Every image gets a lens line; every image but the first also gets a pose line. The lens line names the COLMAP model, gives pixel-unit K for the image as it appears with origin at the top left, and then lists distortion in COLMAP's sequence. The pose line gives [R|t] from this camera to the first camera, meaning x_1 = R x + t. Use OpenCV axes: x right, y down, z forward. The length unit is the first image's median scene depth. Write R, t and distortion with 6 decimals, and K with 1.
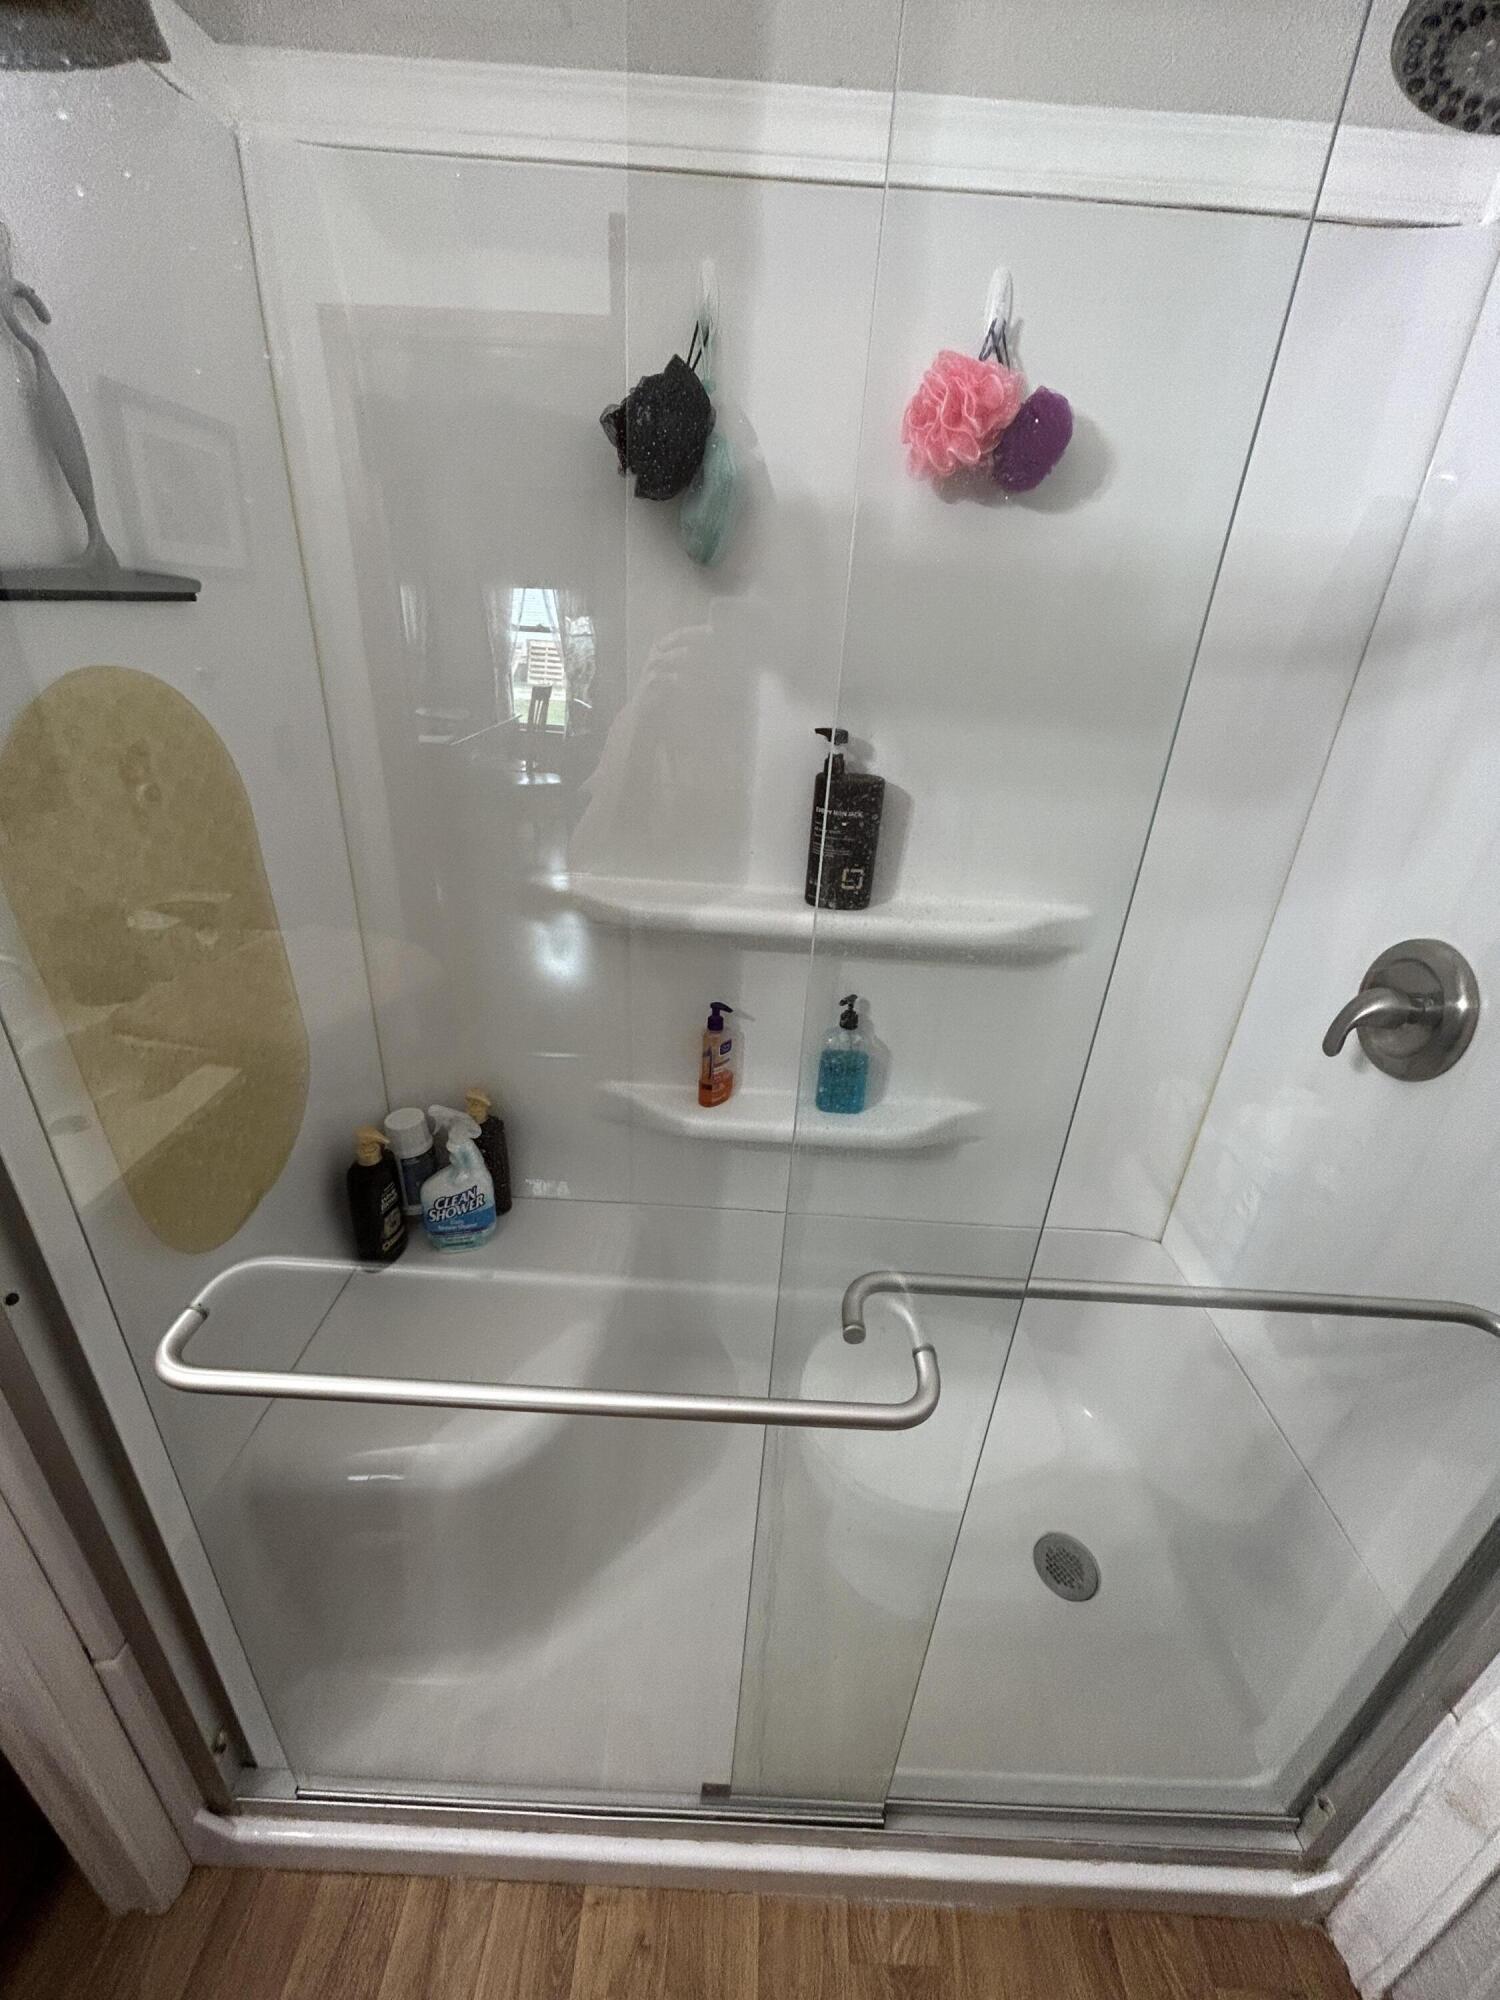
lens RADIAL K [[803.5, 0, 743.8], [0, 803.5, 991.3], [0, 0, 1]] dist [-0.000758, -0.000151]
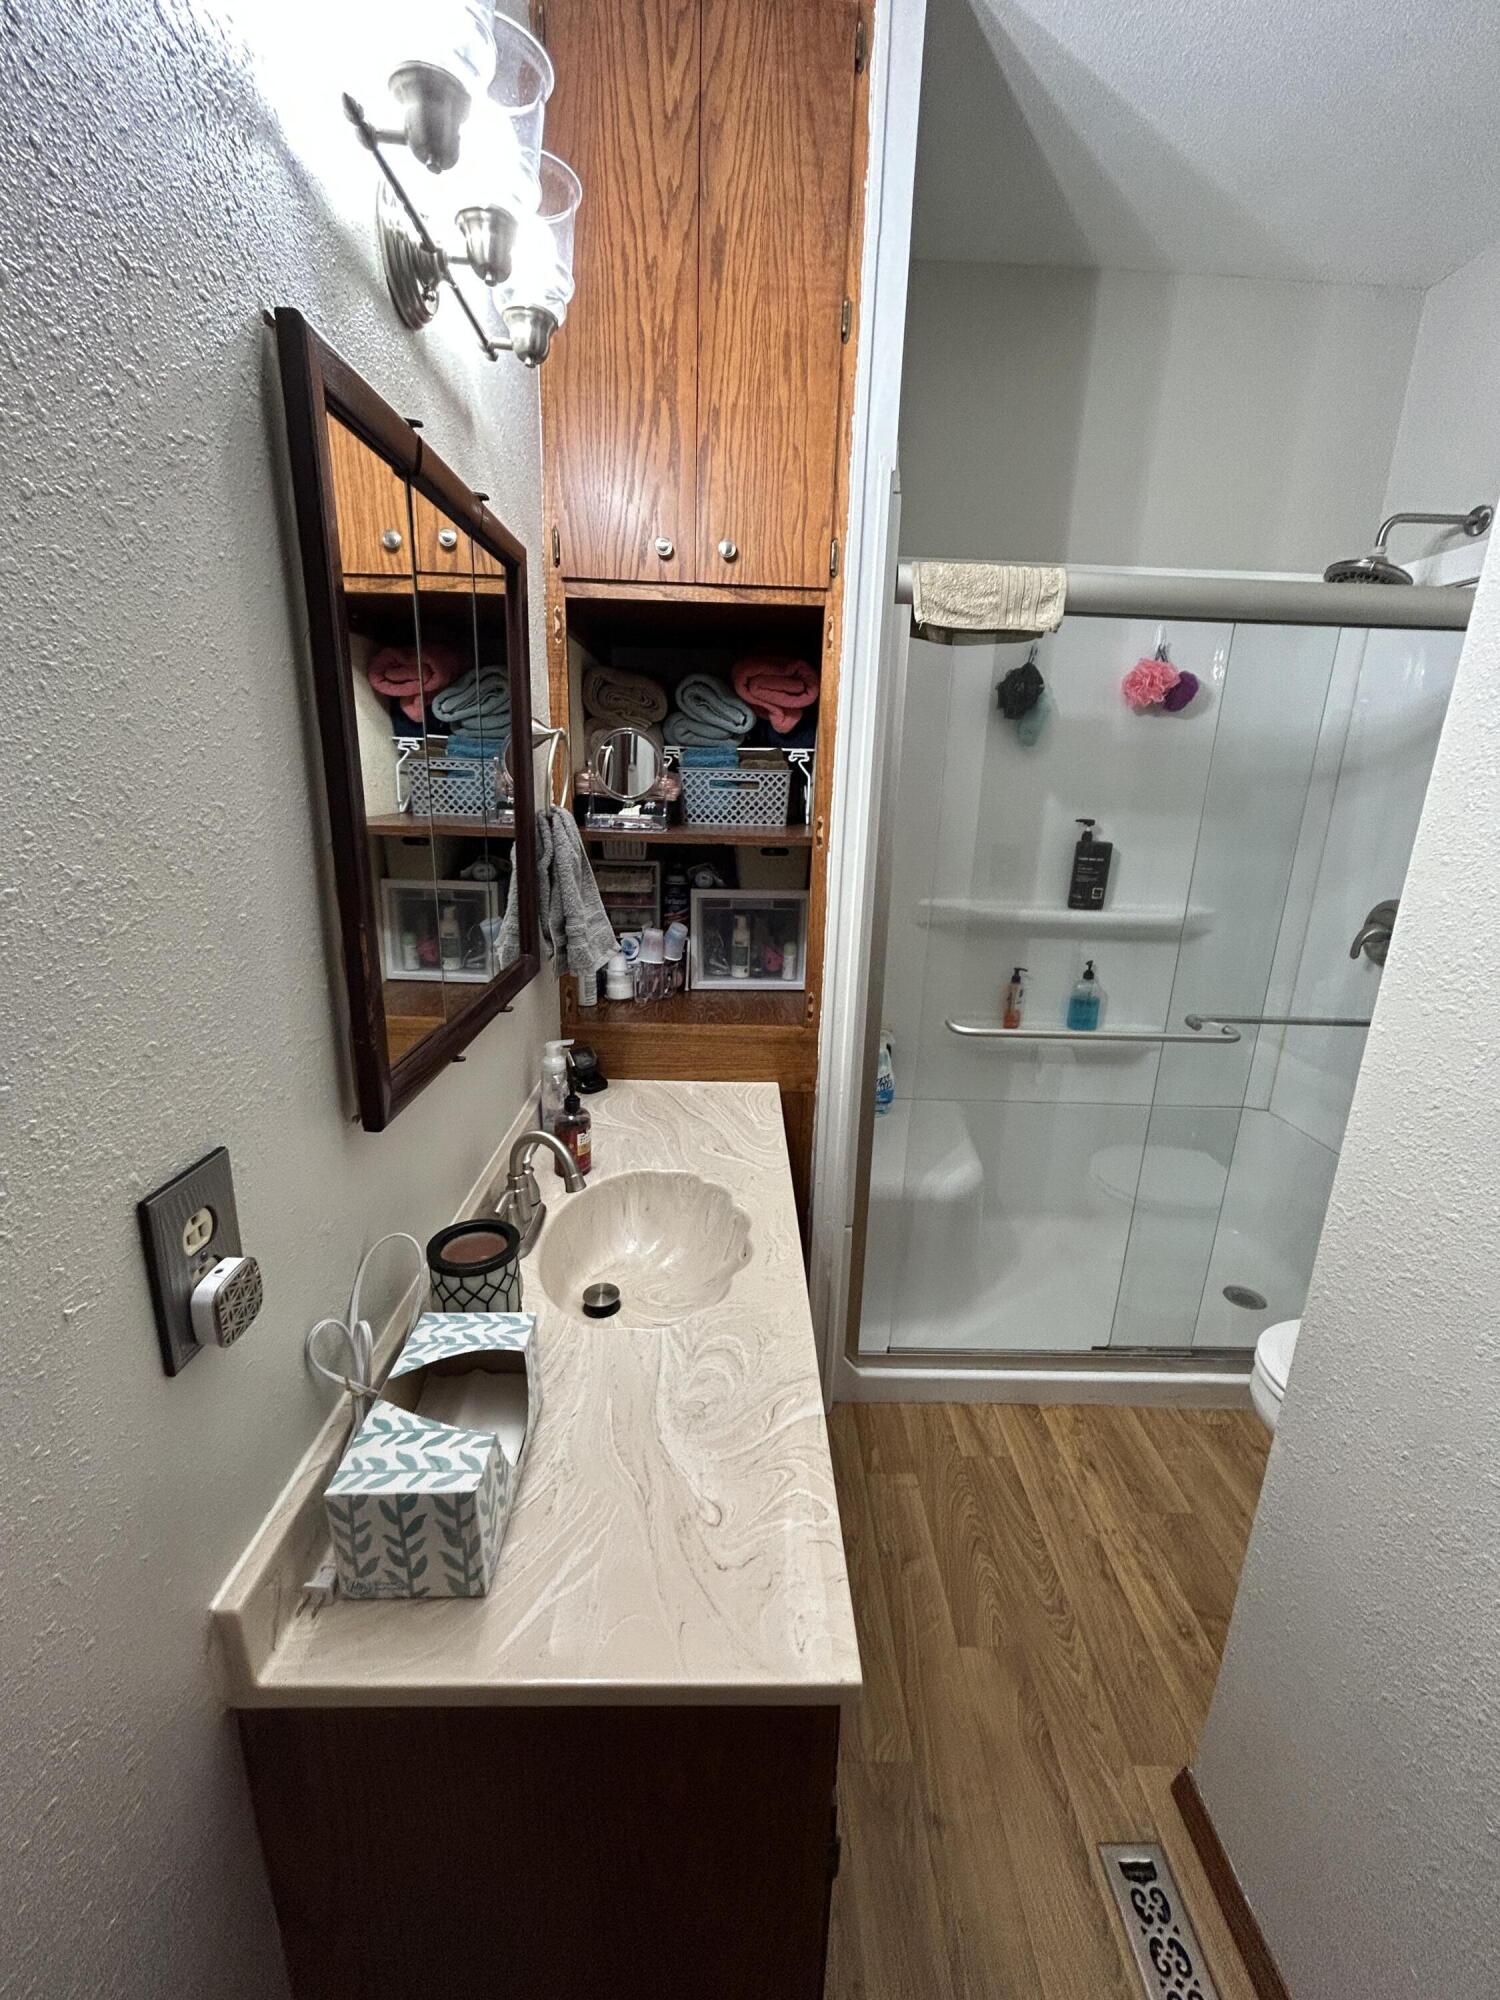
lens RADIAL K [[803.5, 0, 746.7], [0, 803.5, 998.6], [0, 0, 1]] dist [-0.000758, -0.000151]
pose [[0.999492, -0.030434, 0.009508, -0.782017], [0.031620, 0.984440, -0.172855, 0.447837], [-0.004100, 0.173068, 0.984901, -0.925173]]
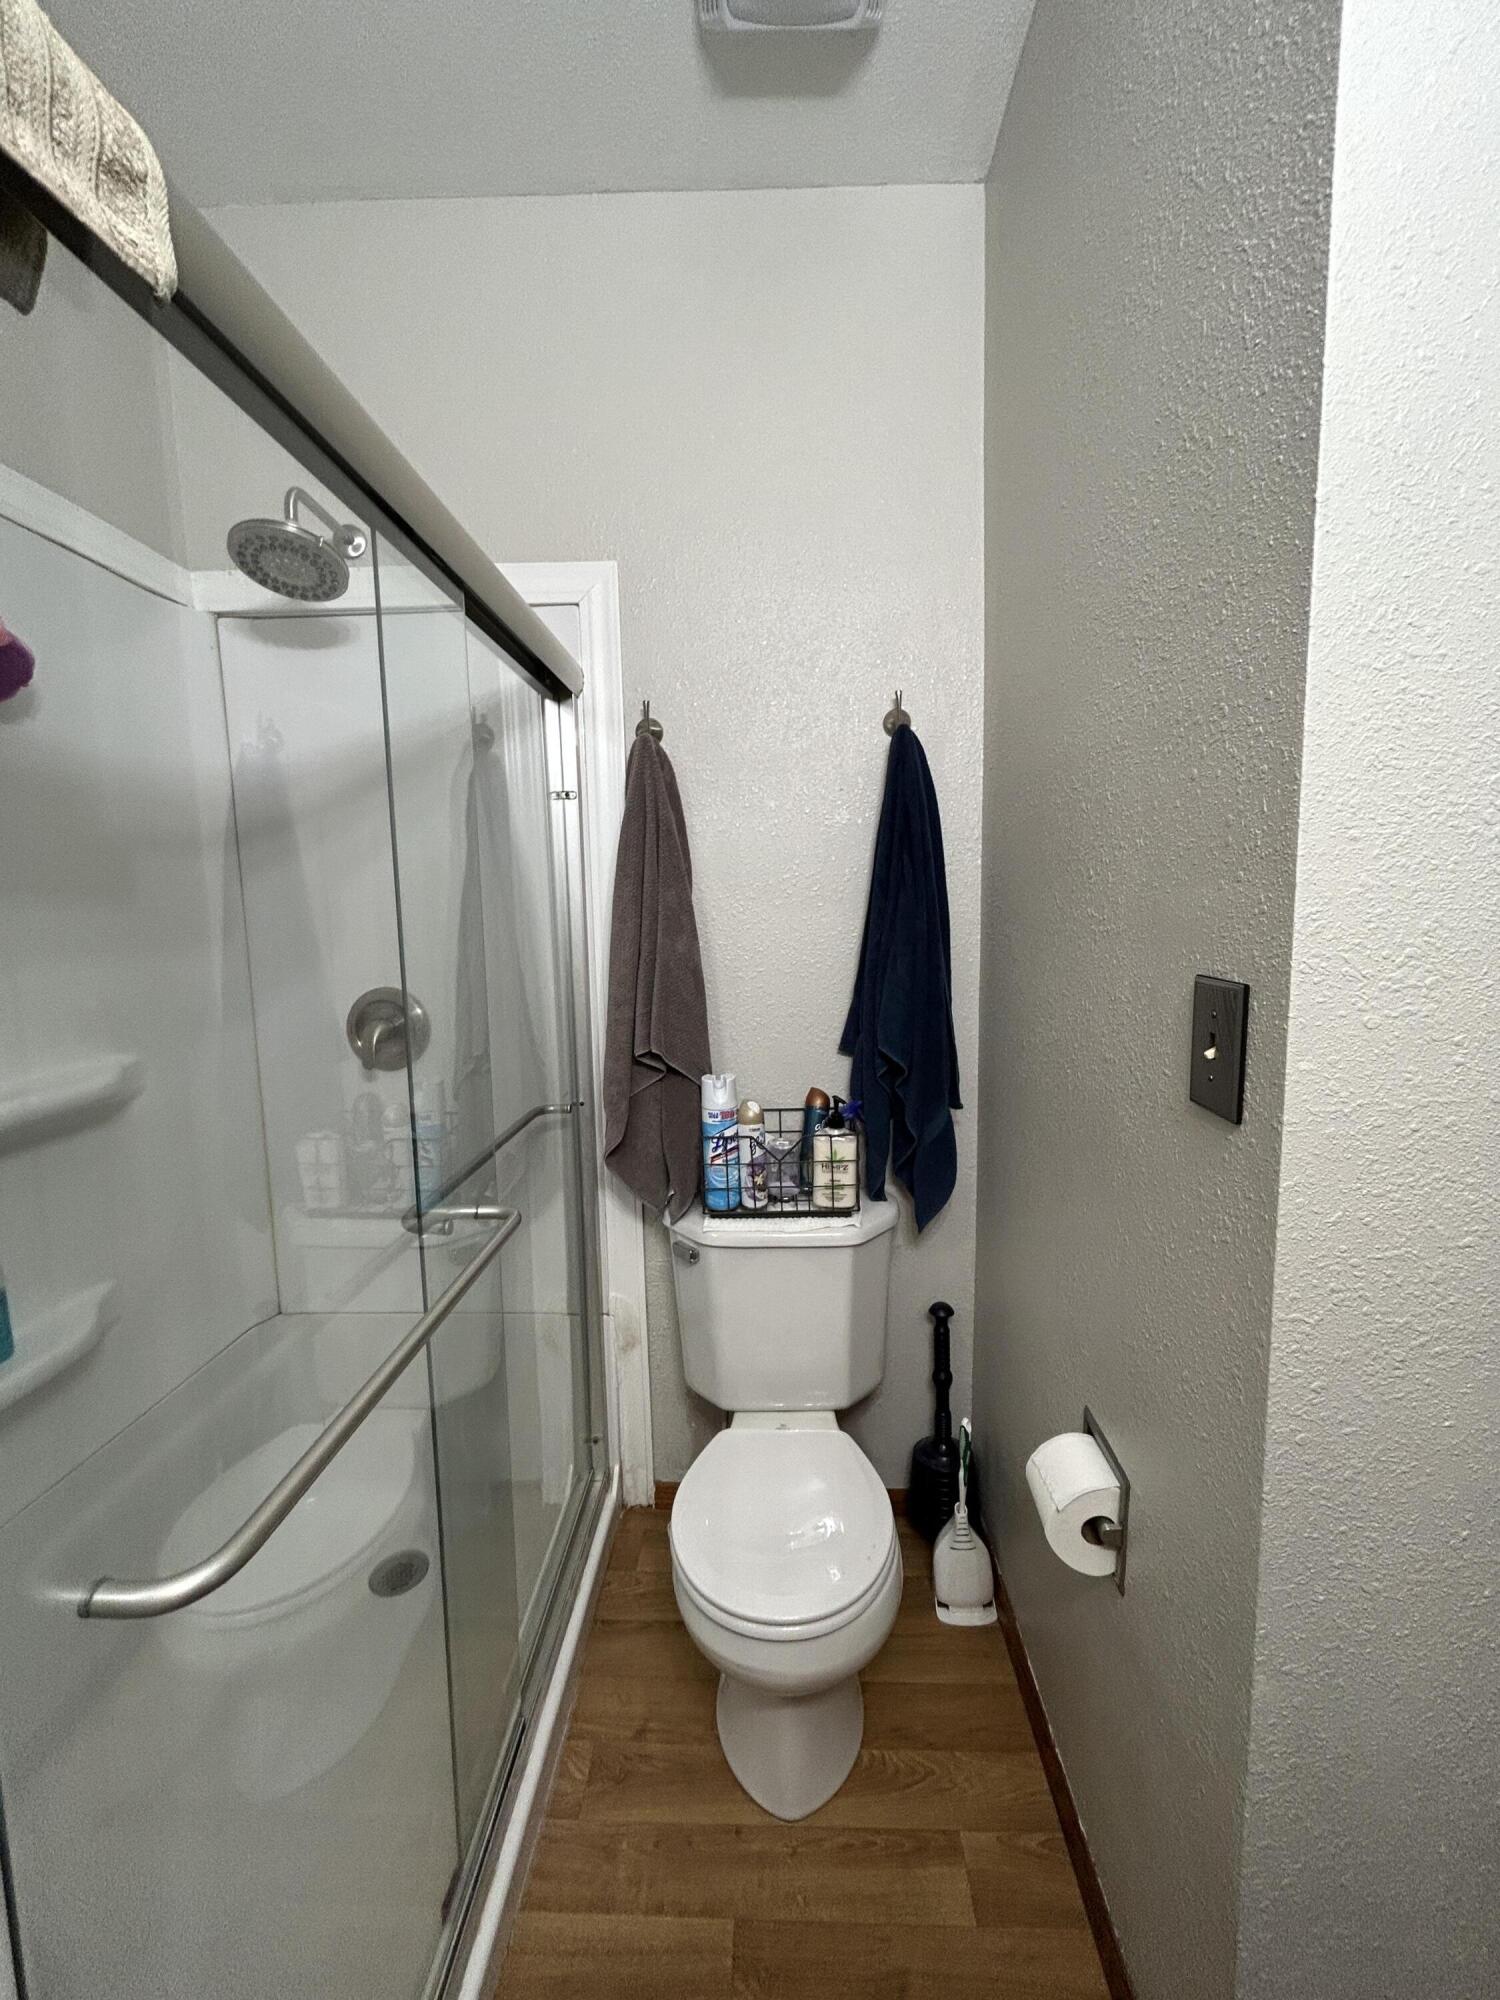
lens RADIAL K [[803.5, 0, 750.5], [0, 803.5, 1002.7], [0, 0, 1]] dist [-0.000758, -0.000151]
pose [[0.012376, -0.156289, 0.987634, -0.733401], [0.442734, 0.886473, 0.134732, 0.070323], [-0.896568, 0.435592, 0.080166, 0.121600]]
